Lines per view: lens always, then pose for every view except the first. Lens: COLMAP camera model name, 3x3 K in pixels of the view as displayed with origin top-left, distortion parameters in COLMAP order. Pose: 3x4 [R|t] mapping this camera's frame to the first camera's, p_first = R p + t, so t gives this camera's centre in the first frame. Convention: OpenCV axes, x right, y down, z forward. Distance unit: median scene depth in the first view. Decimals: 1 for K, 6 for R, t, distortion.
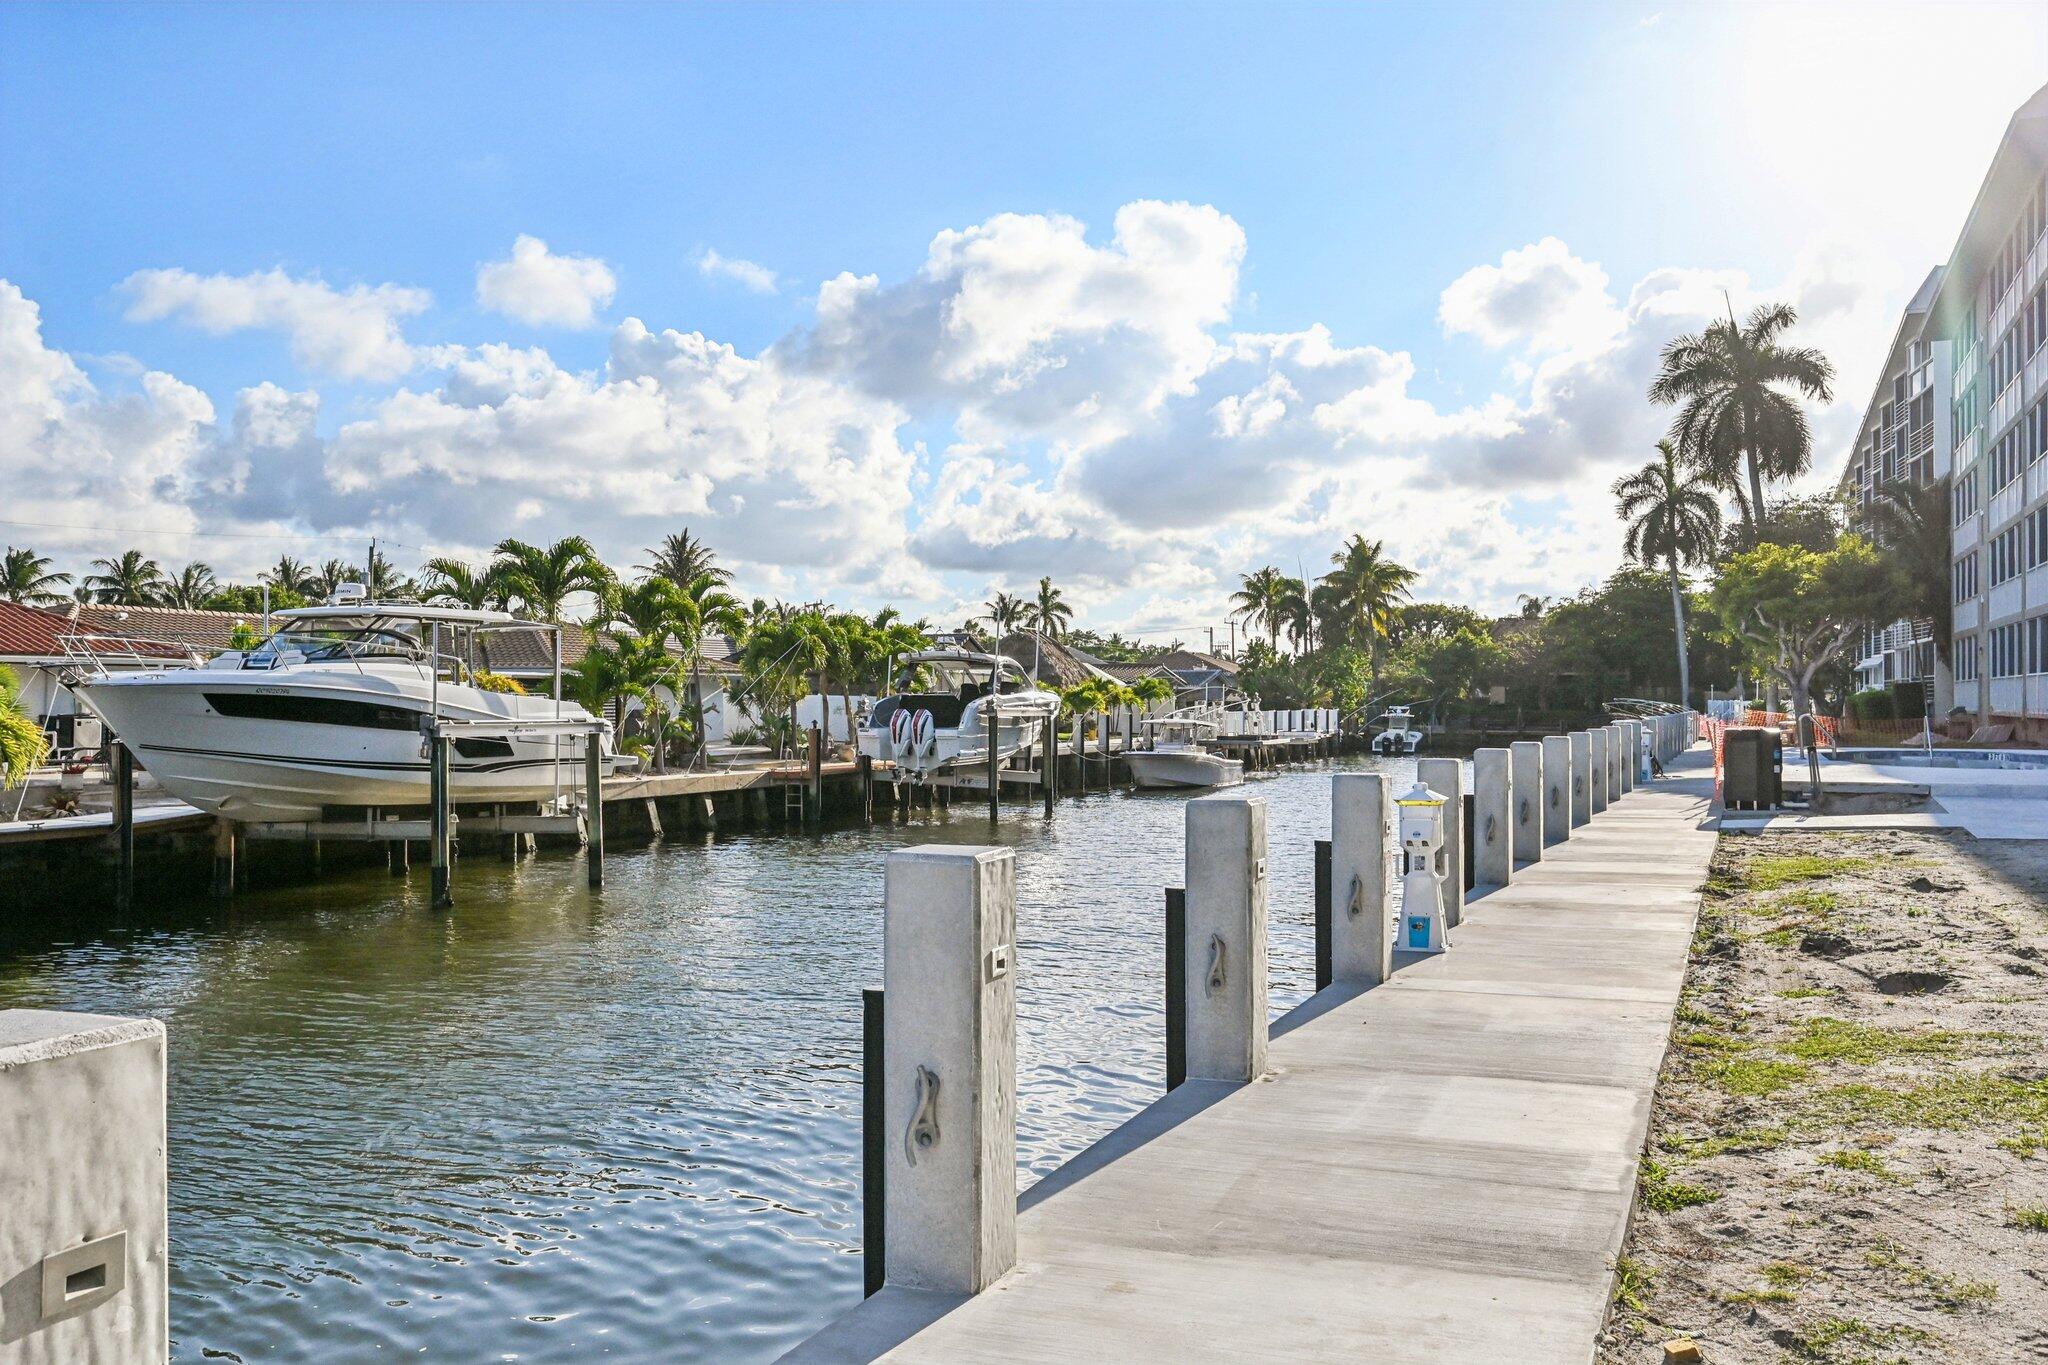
lens RADIAL K [[1820.7, 0, 1024.0], [0, 1820.7, 682.5], [0, 0, 1]] dist [0.001410, 0.003895]
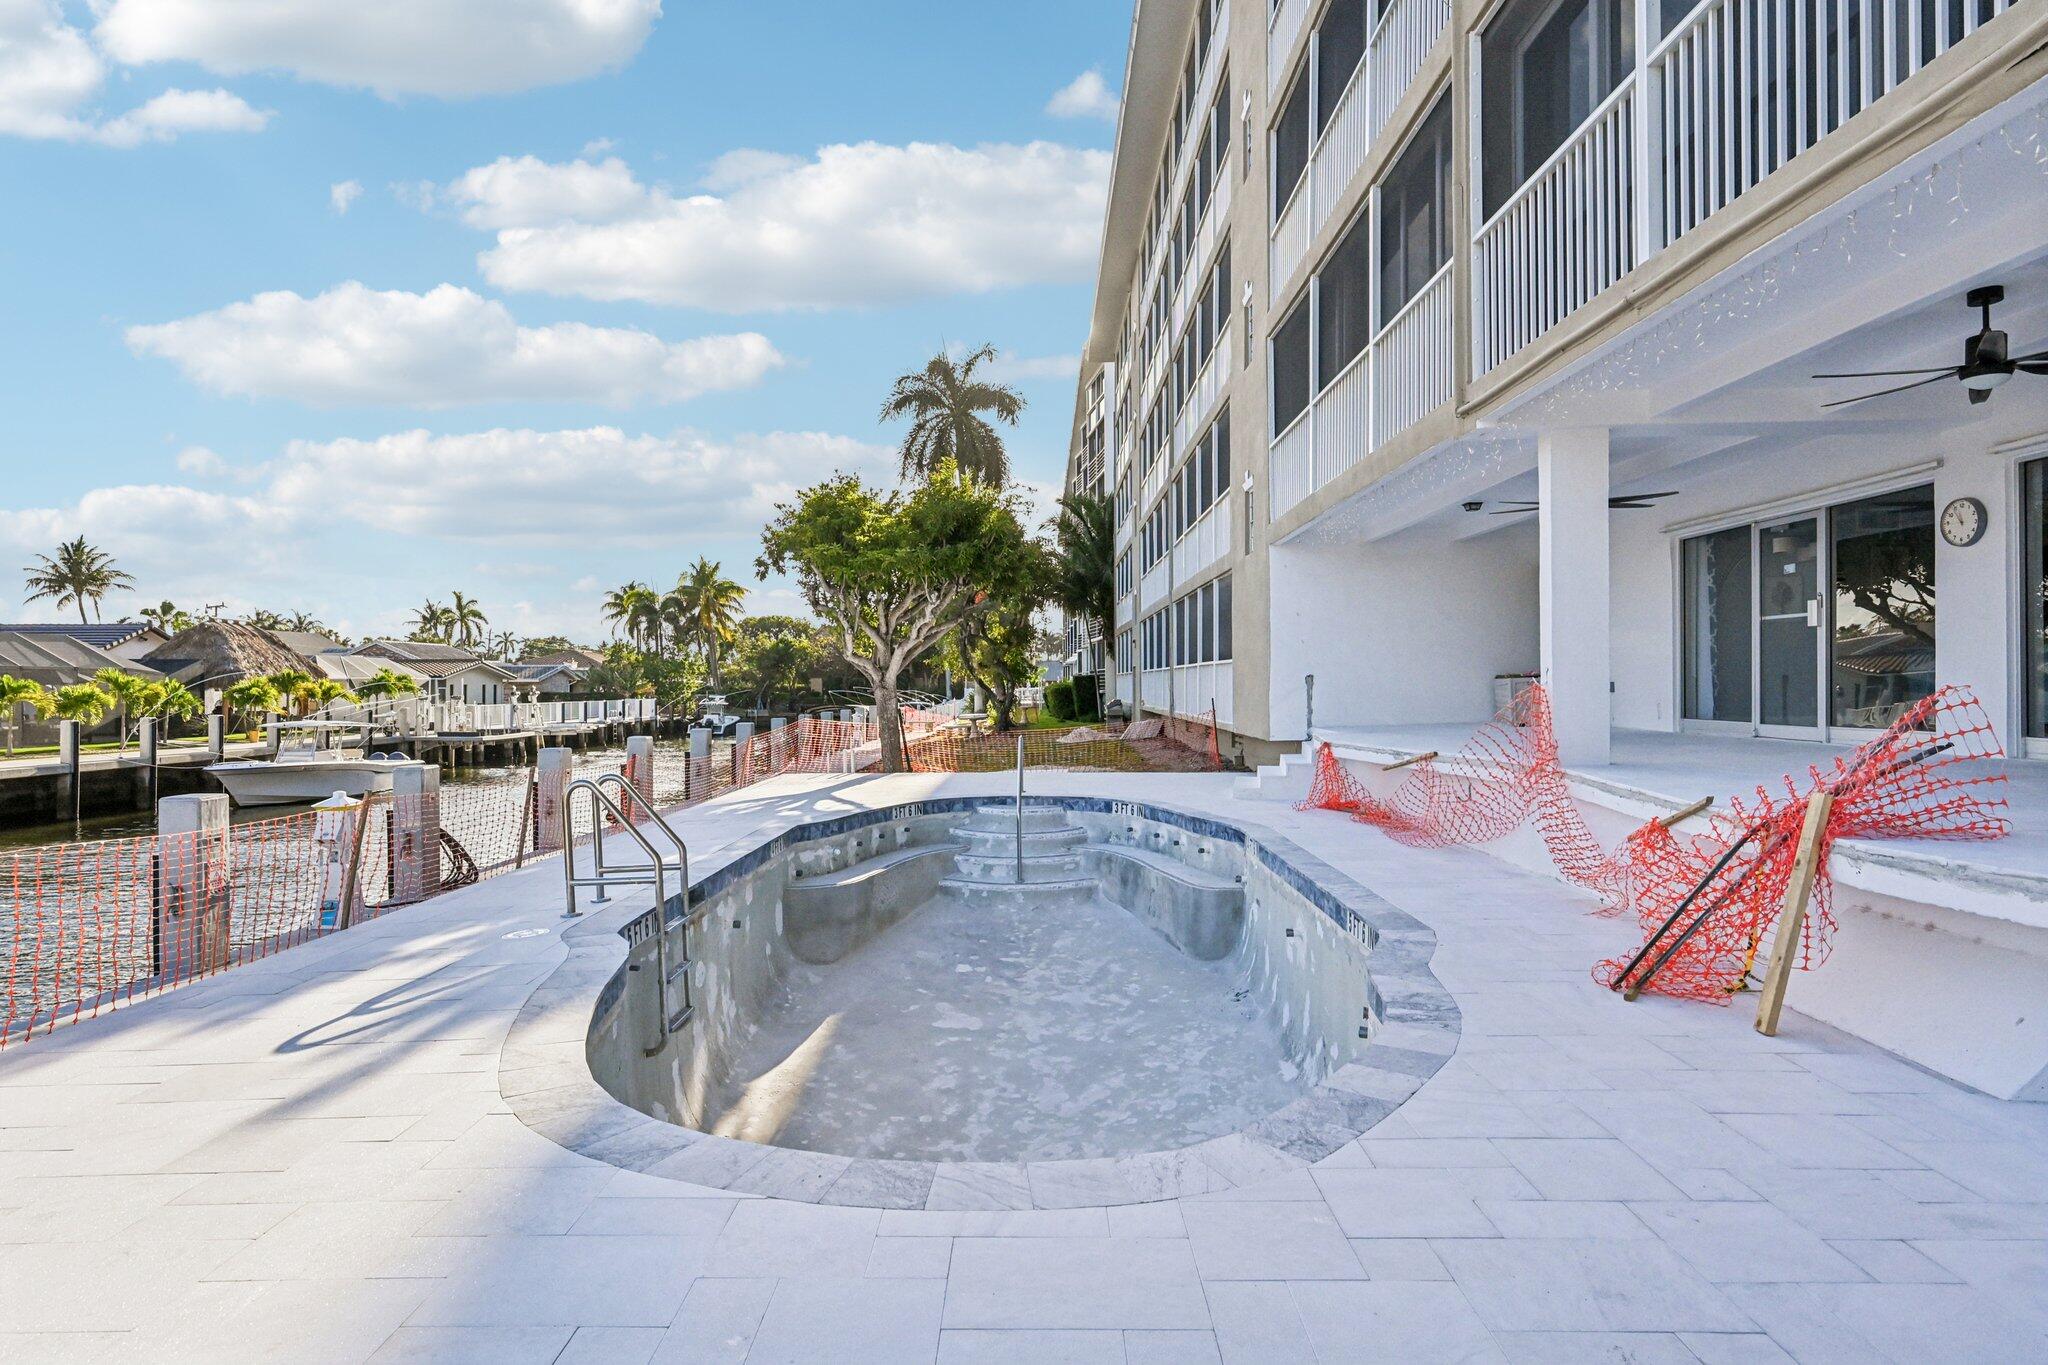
lens RADIAL K [[1127.5, 0, 1024.0], [0, 1127.5, 682.5], [0, 0, 1]] dist [-0.000571, 0.000037]
pose [[0.932710, -0.003260, 0.360613, 0.129308], [0.000871, 0.999977, 0.006785, -0.000433], [-0.360626, -0.006014, 0.932691, 0.234314]]
